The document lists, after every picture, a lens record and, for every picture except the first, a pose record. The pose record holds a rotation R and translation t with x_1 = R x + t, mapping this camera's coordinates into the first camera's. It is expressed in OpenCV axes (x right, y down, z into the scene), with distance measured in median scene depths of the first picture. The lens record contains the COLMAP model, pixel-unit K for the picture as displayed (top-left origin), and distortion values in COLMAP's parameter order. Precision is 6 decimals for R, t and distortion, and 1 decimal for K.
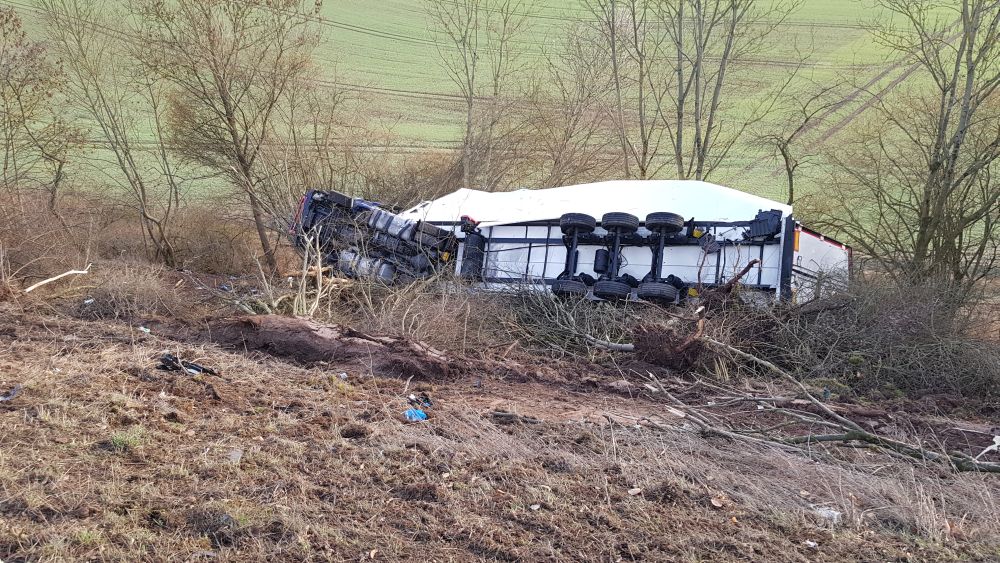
lens RADIAL K [[757.2, 0, 500.3], [0, 757.2, 284.7], [0, 0, 1]] dist [0.061982, -0.099936]
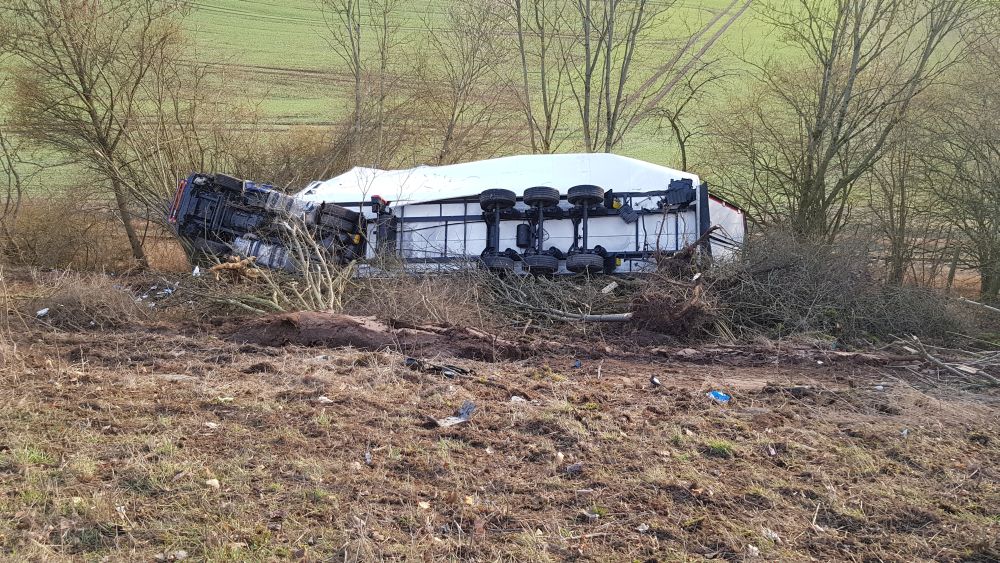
lens RADIAL K [[757.2, 0, 507.0], [0, 757.2, 290.7], [0, 0, 1]] dist [0.061982, -0.099936]
pose [[0.971997, -0.067321, 0.225143, -0.113816], [0.058255, 0.997210, 0.046679, -0.005832], [-0.227657, -0.032256, 0.973207, 0.018243]]
